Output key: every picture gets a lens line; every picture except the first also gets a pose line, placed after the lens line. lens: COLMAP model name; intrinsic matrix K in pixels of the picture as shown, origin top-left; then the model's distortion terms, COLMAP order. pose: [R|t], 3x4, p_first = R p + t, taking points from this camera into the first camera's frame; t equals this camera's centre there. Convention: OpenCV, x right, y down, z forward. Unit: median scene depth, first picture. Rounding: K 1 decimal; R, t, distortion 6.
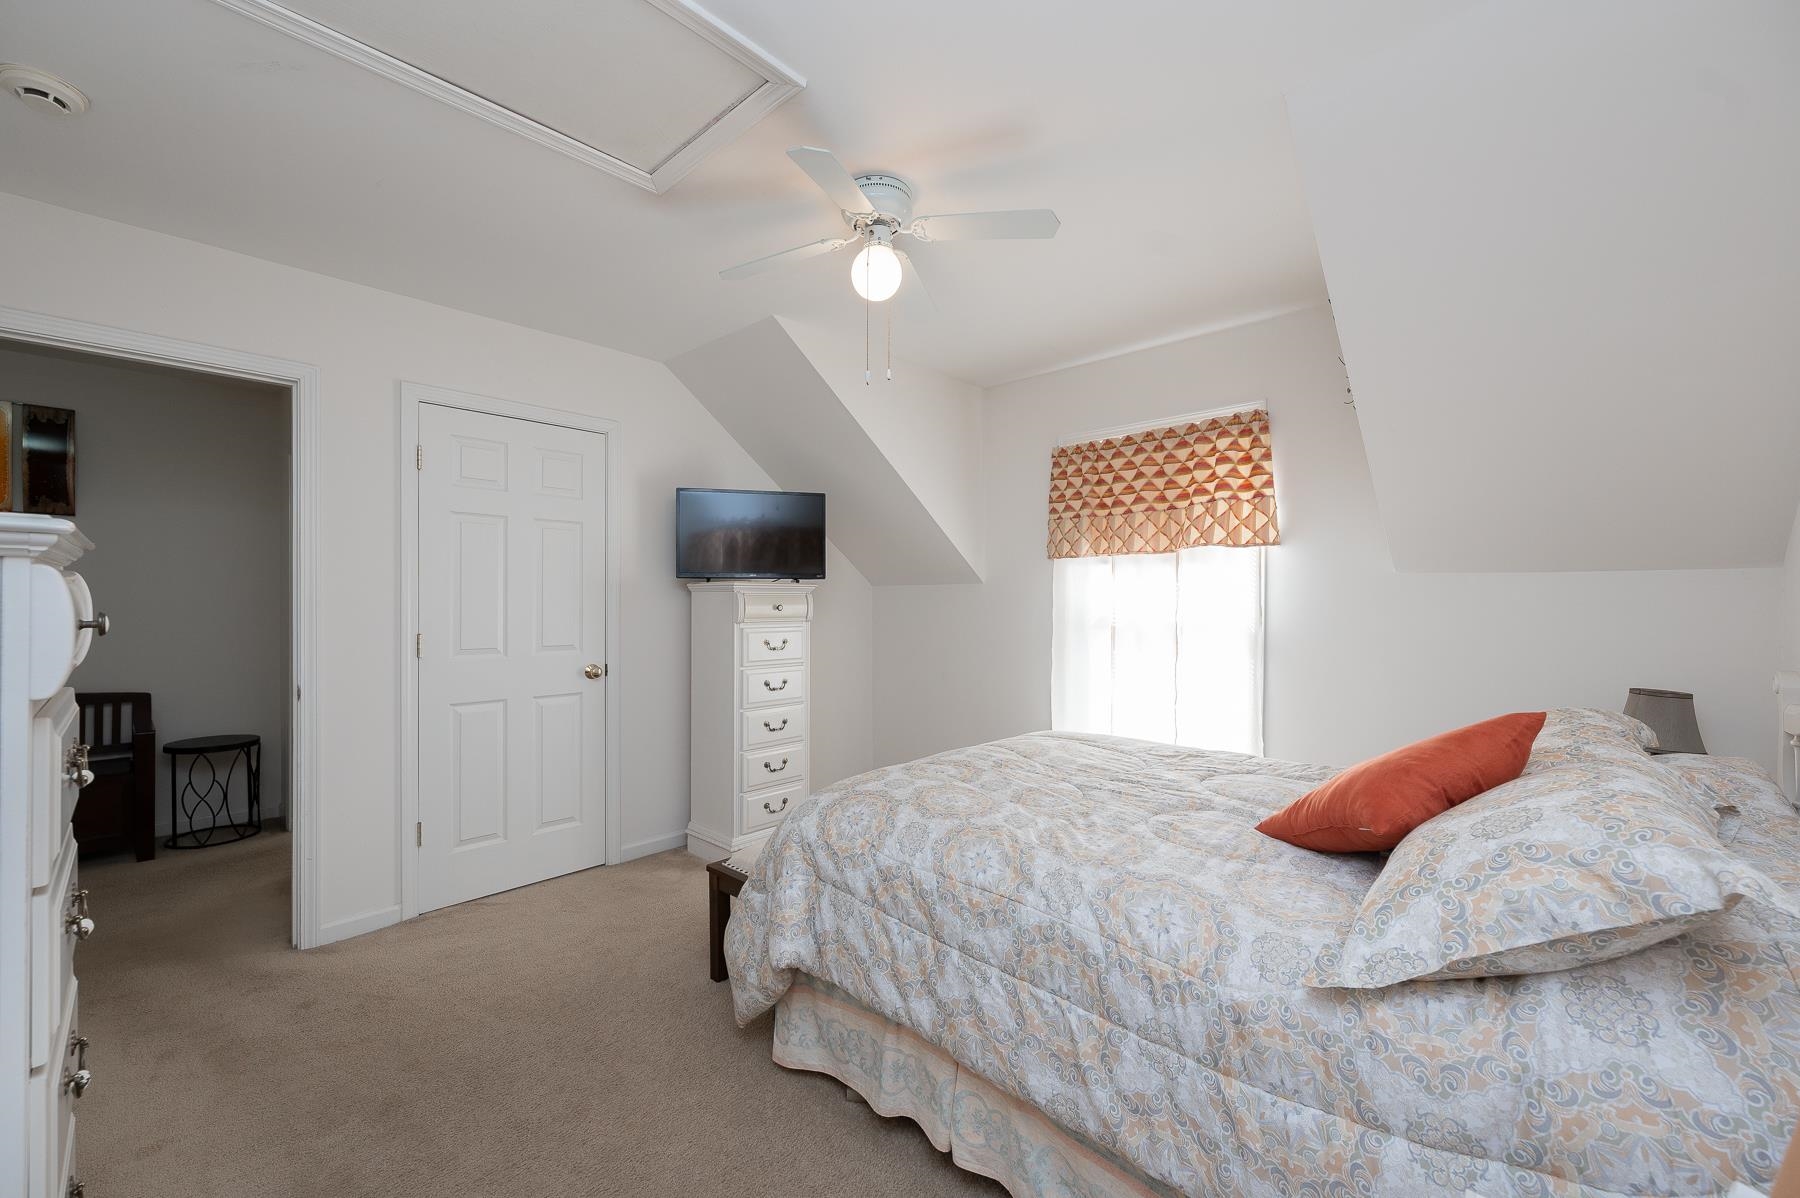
lens RADIAL K [[725.1, 0, 895.6], [0, 725.1, 595.8], [0, 0, 1]] dist [-0.002517, -0.000219]
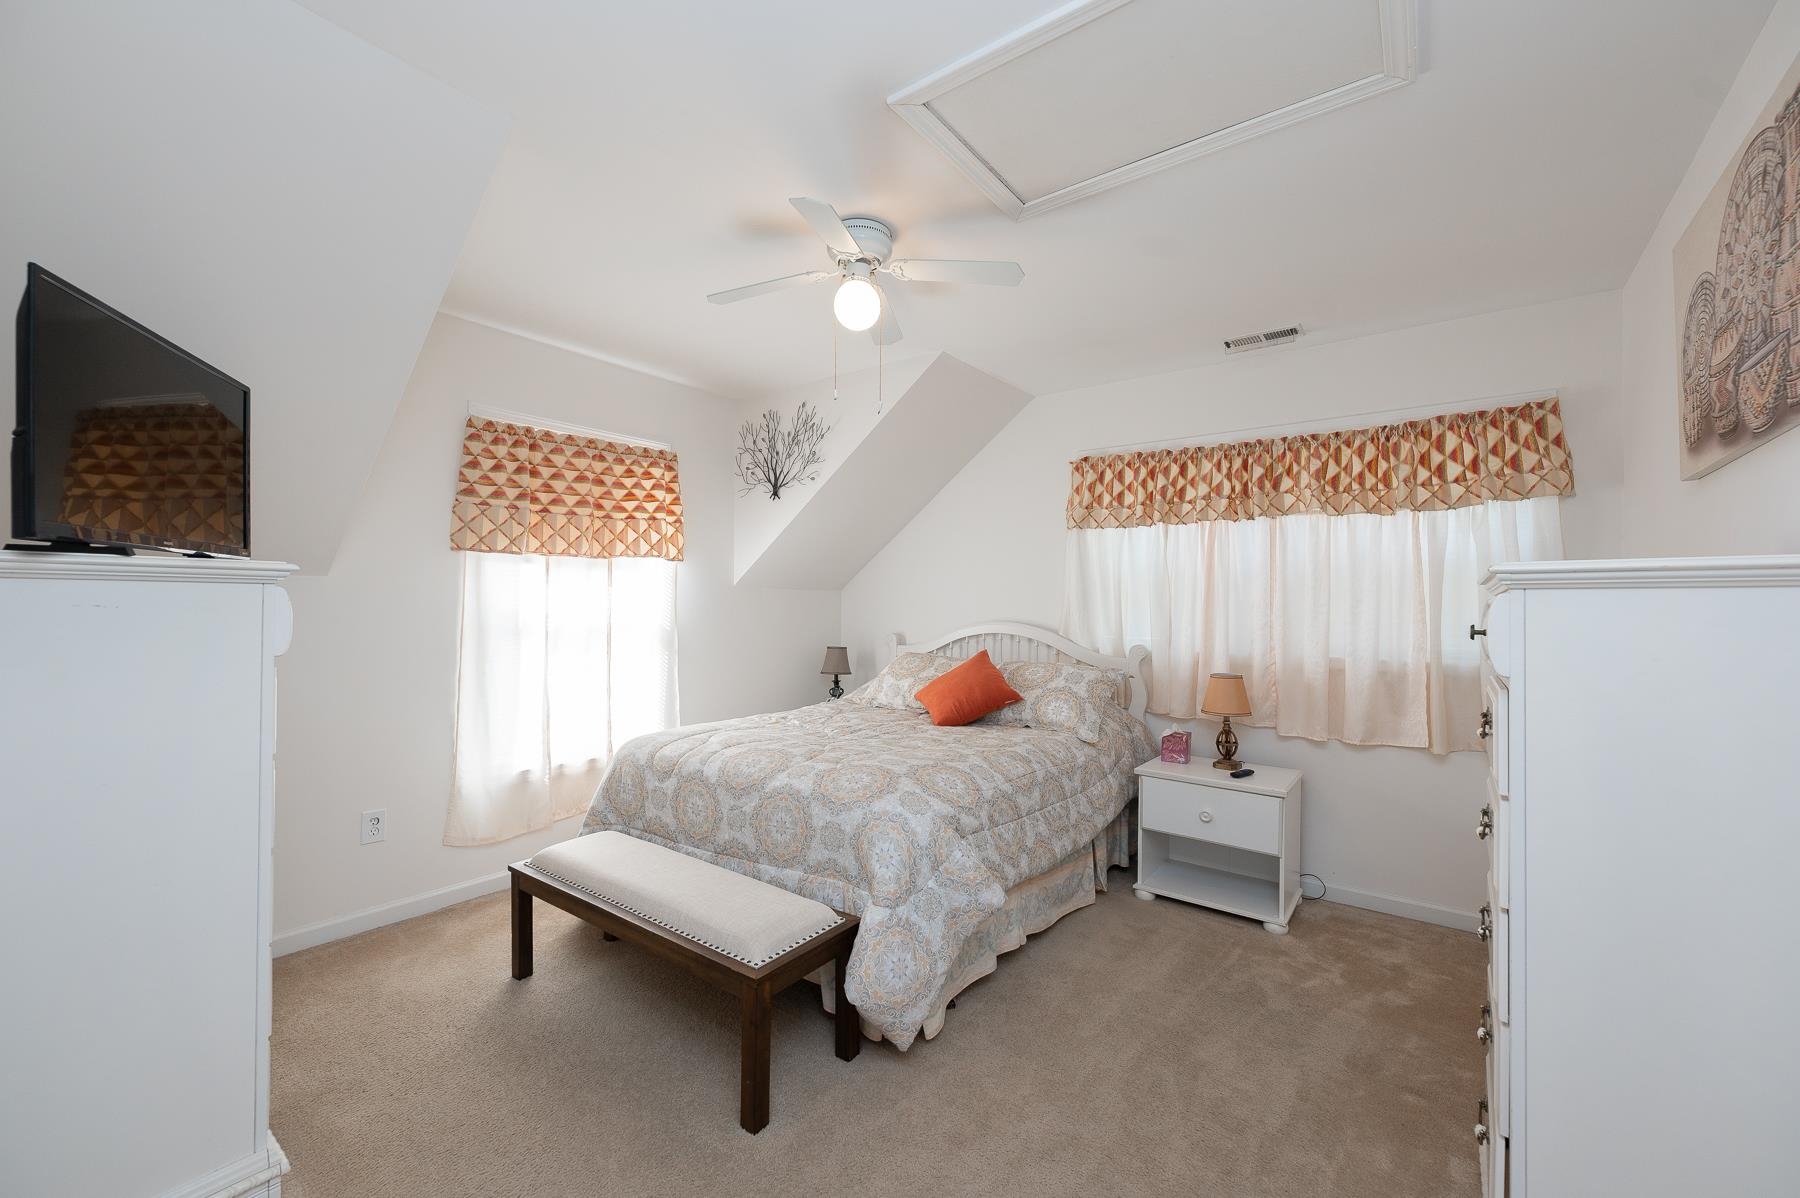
lens RADIAL K [[725.1, 0, 894.0], [0, 725.1, 606.9], [0, 0, 1]] dist [-0.002517, -0.000219]
pose [[-0.103540, 0.011799, 0.994555, -0.703007], [0.002734, 0.999929, -0.011578, 0.024219], [-0.994622, 0.001521, -0.103565, 0.671597]]
